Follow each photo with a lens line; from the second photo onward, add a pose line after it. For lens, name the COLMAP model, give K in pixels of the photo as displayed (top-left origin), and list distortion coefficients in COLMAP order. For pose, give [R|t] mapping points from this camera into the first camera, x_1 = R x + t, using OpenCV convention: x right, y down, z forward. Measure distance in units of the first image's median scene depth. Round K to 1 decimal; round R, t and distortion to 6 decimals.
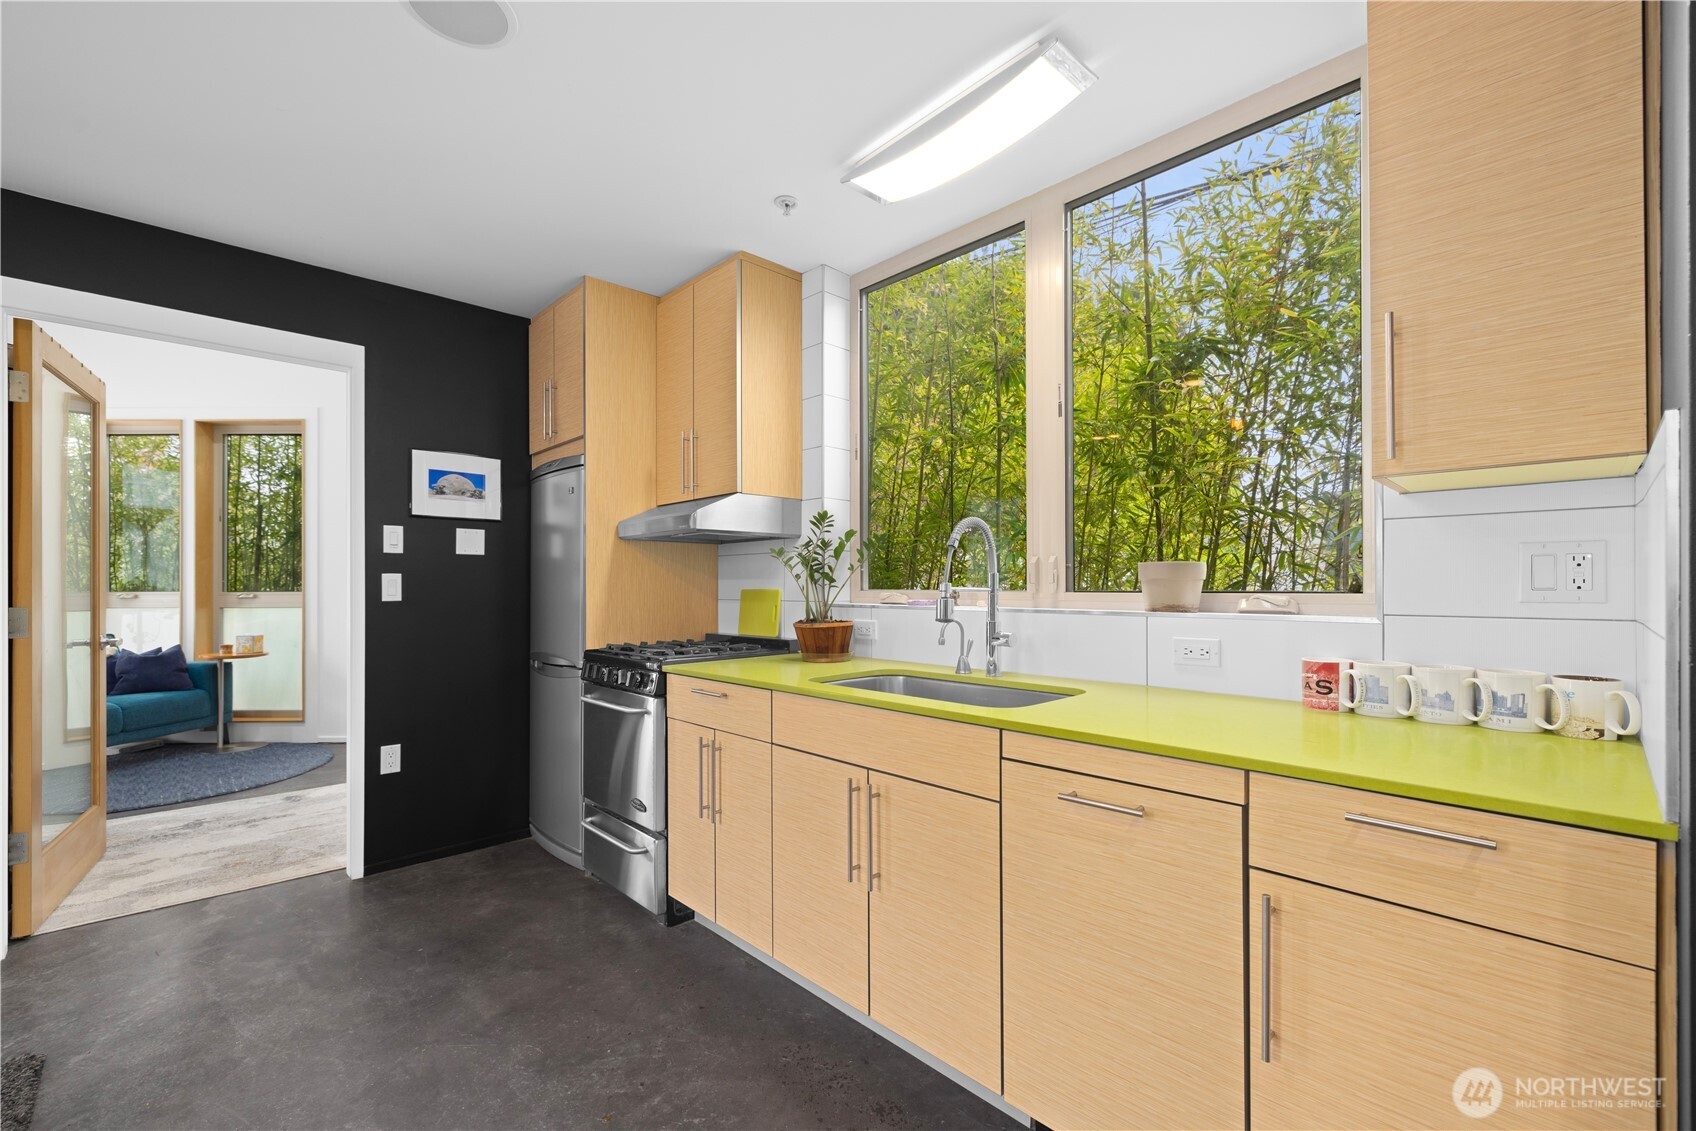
lens RADIAL K [[712.9, 0, 845.9], [0, 712.9, 586.8], [0, 0, 1]] dist [0.001551, 0.000116]
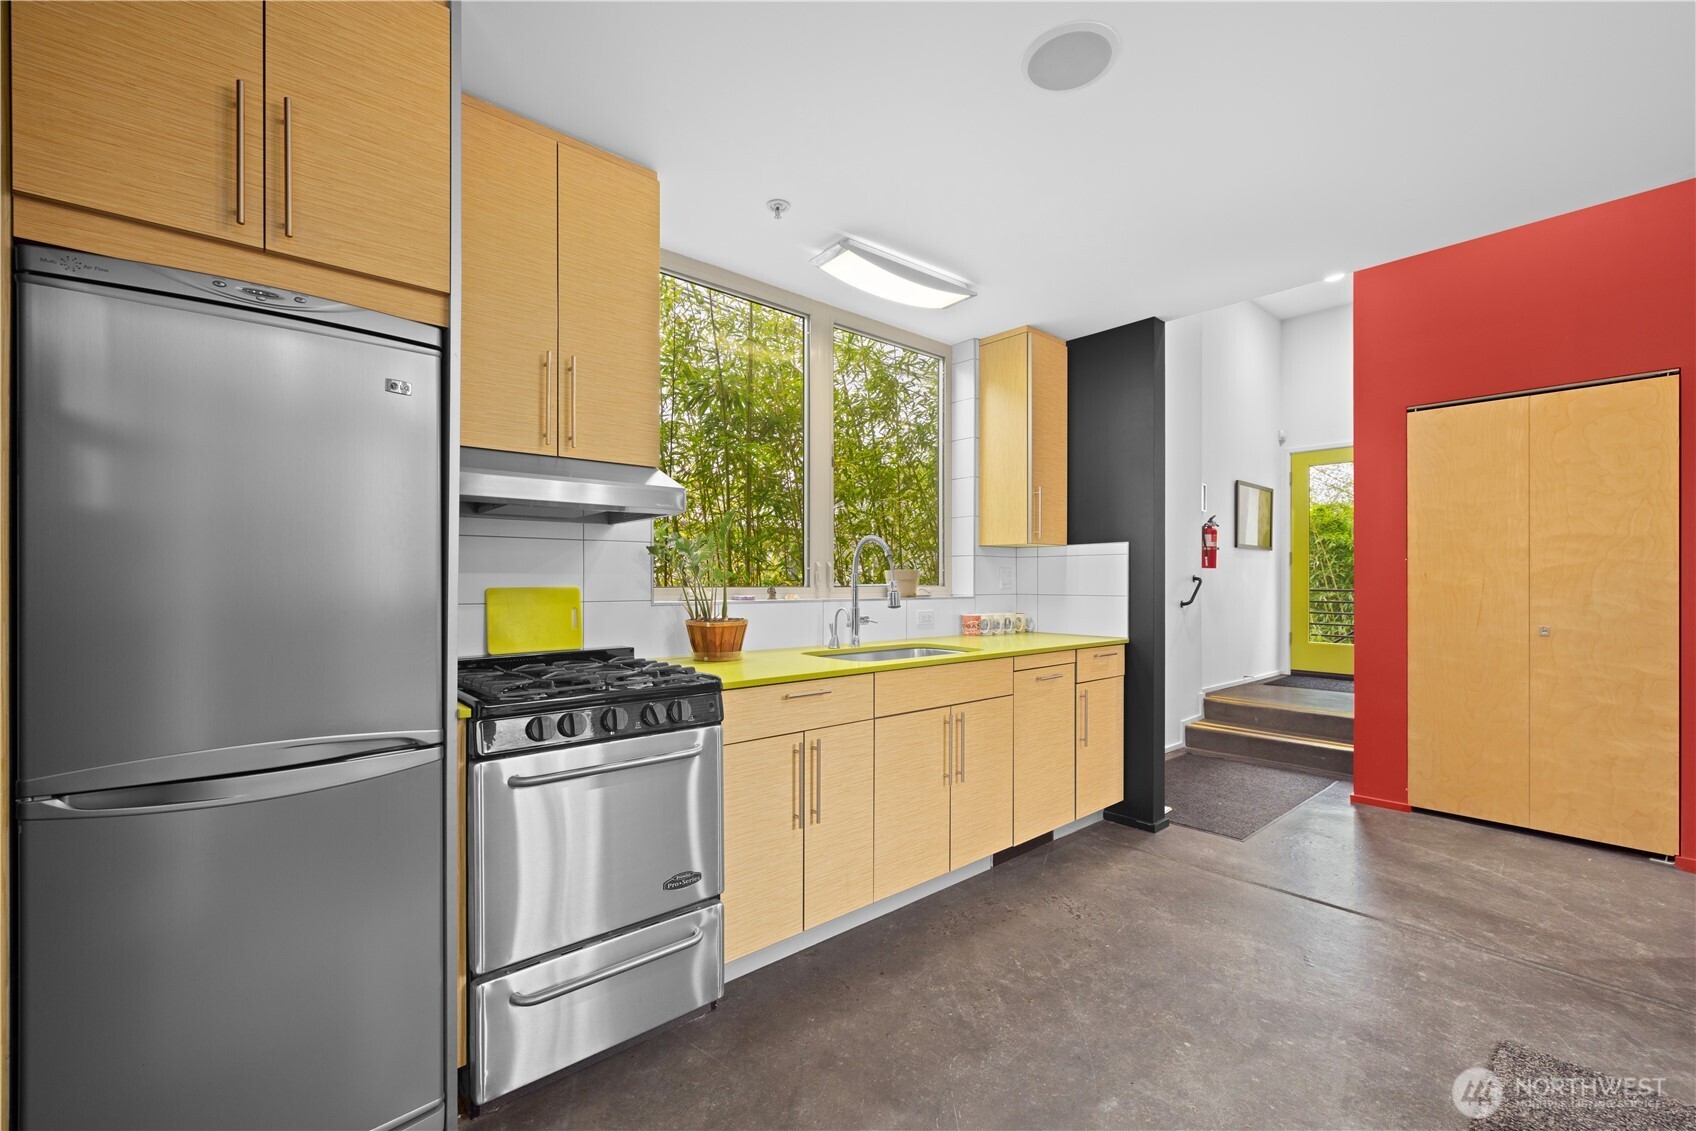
lens RADIAL K [[712.9, 0, 851.2], [0, 712.9, 576.5], [0, 0, 1]] dist [0.001551, 0.000116]
pose [[0.043138, 0.010800, 0.999011, -1.422815], [0.002712, 0.999937, -0.010927, -0.001062], [-0.999065, 0.003181, 0.043106, 1.099173]]
